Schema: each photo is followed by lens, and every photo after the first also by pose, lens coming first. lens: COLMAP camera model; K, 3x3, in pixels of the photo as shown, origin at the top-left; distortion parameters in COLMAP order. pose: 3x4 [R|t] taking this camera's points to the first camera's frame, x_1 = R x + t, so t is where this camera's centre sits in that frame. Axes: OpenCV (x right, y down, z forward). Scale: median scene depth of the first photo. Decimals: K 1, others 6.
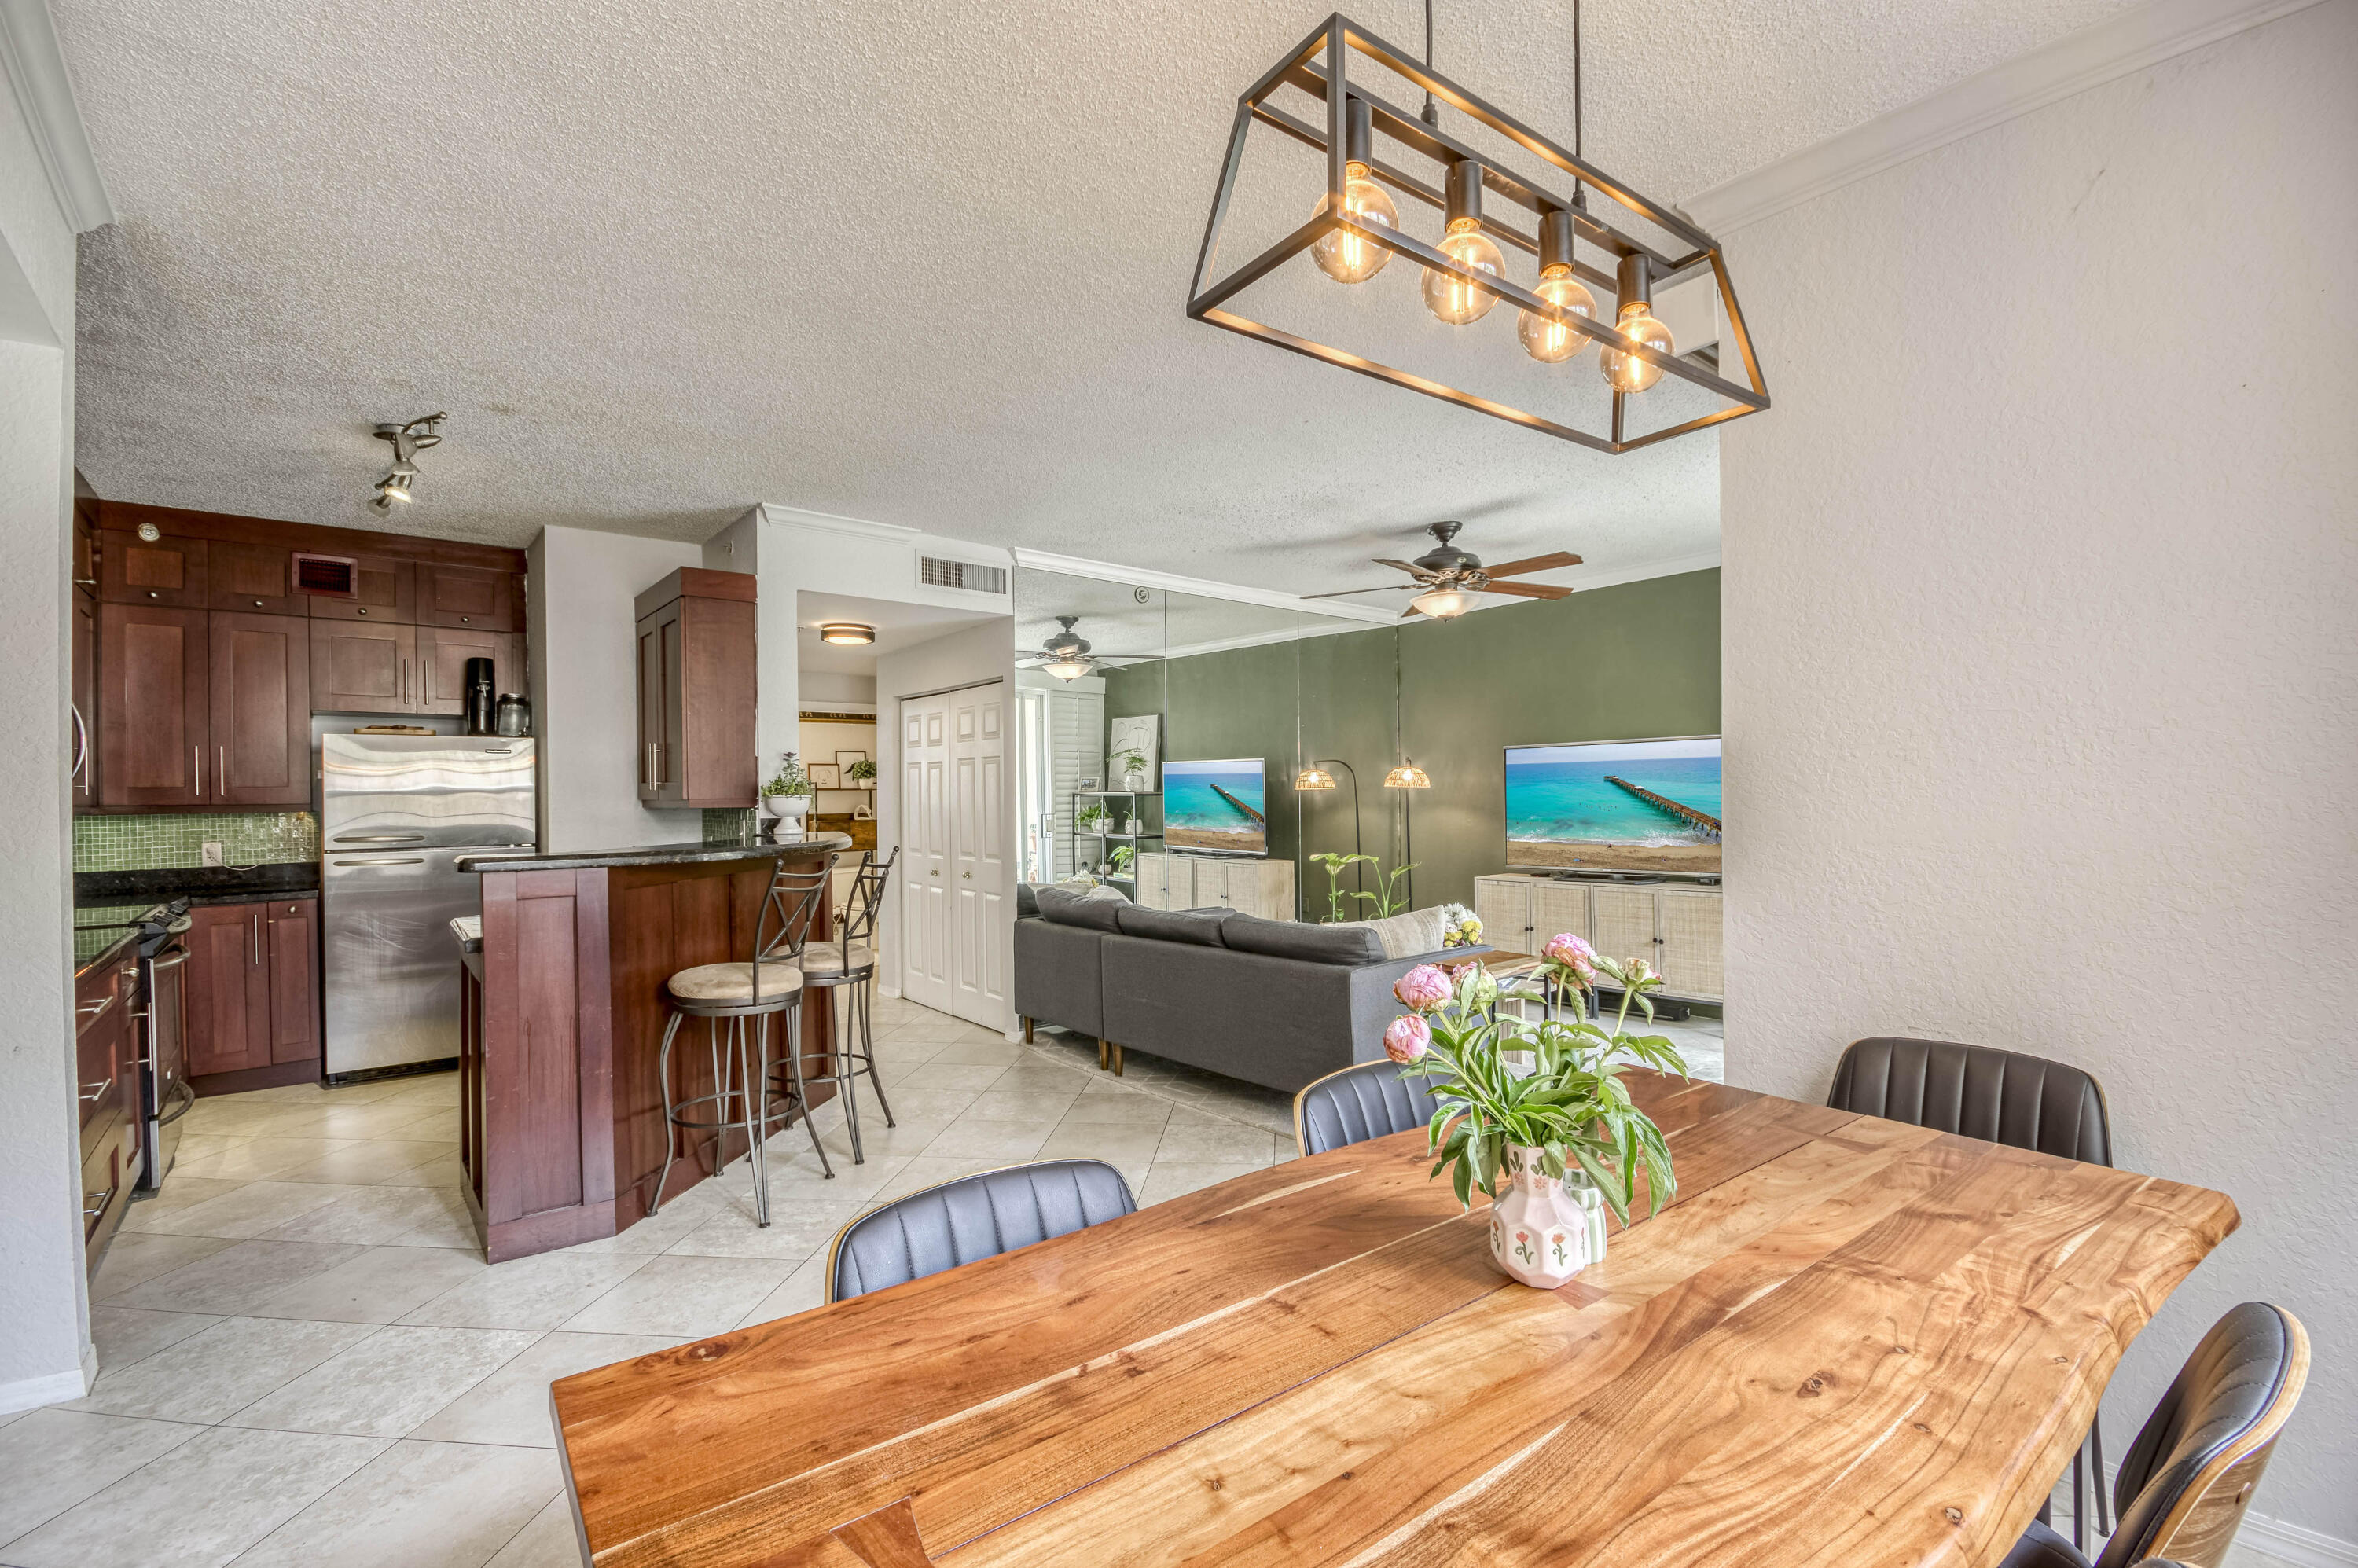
lens RADIAL K [[1026.7, 0, 1195.4], [0, 1026.7, 799.3], [0, 0, 1]] dist [0.016409, -0.017463]
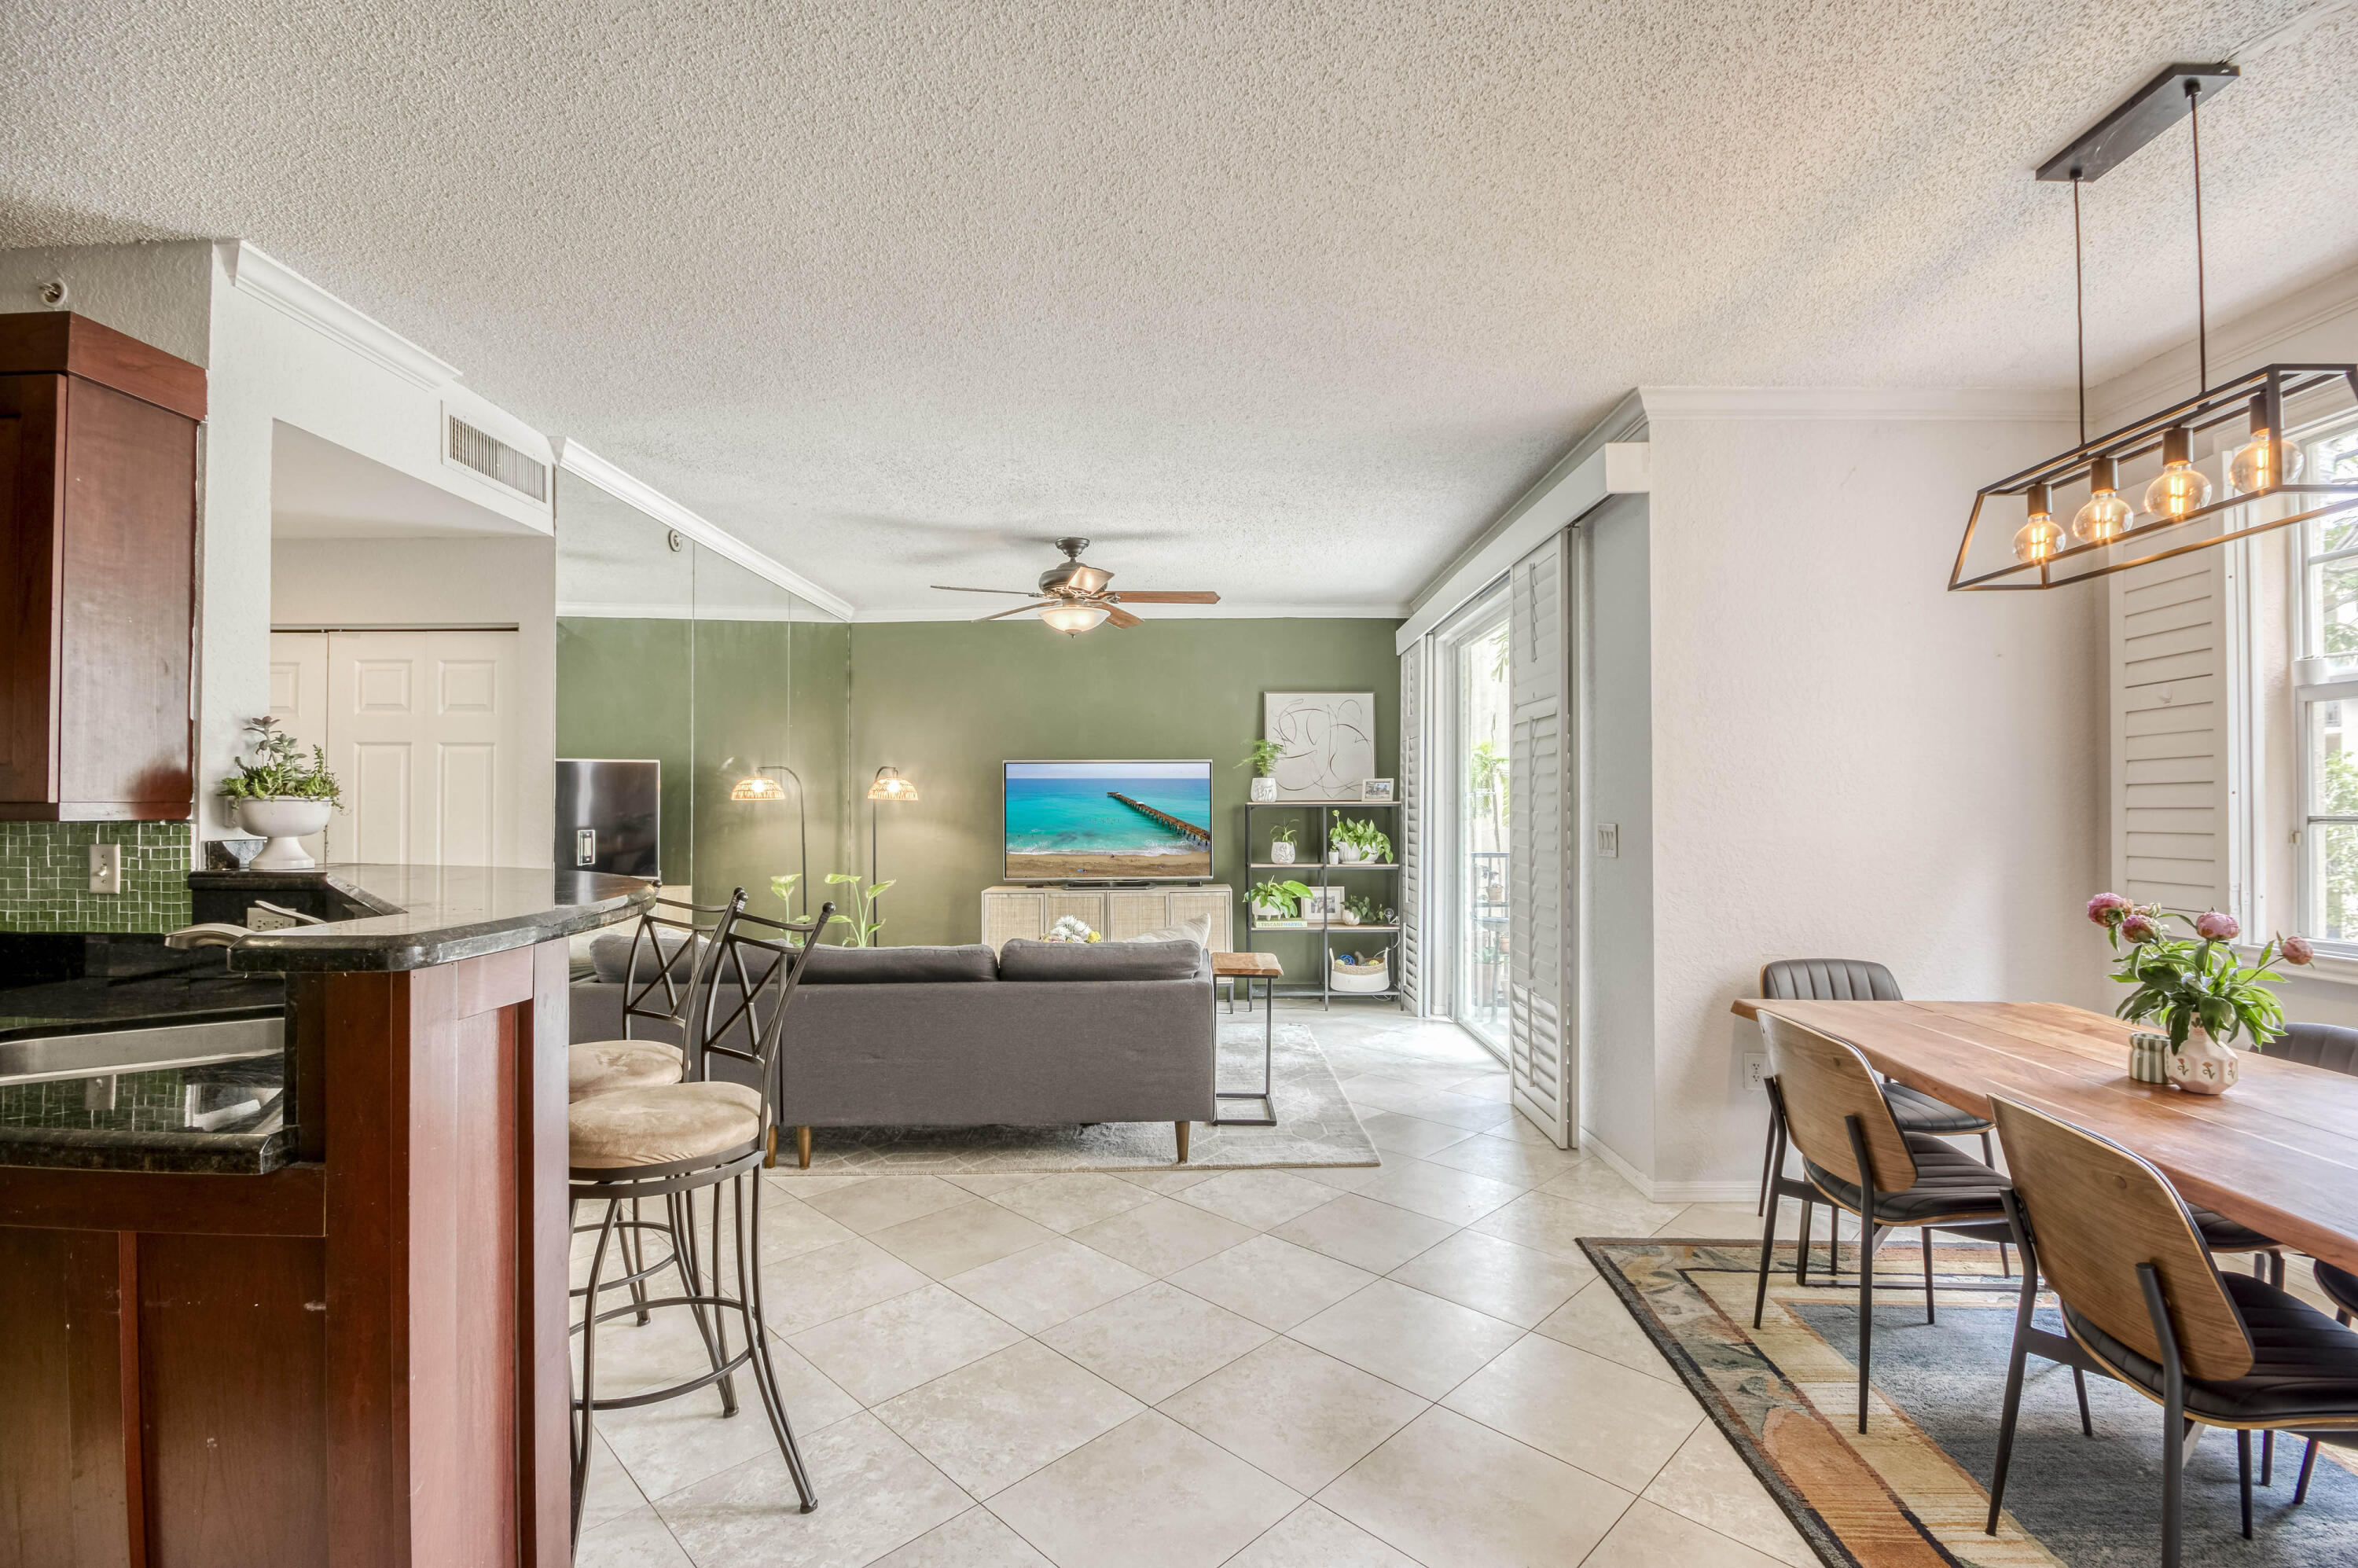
lens RADIAL K [[1026.7, 0, 1195.4], [0, 1026.7, 799.3], [0, 0, 1]] dist [0.016409, -0.017463]
pose [[0.639492, 0.016587, 0.768619, -0.474981], [-0.004375, 0.999830, -0.017936, 0.005051], [-0.768785, 0.008107, 0.639456, 0.274779]]
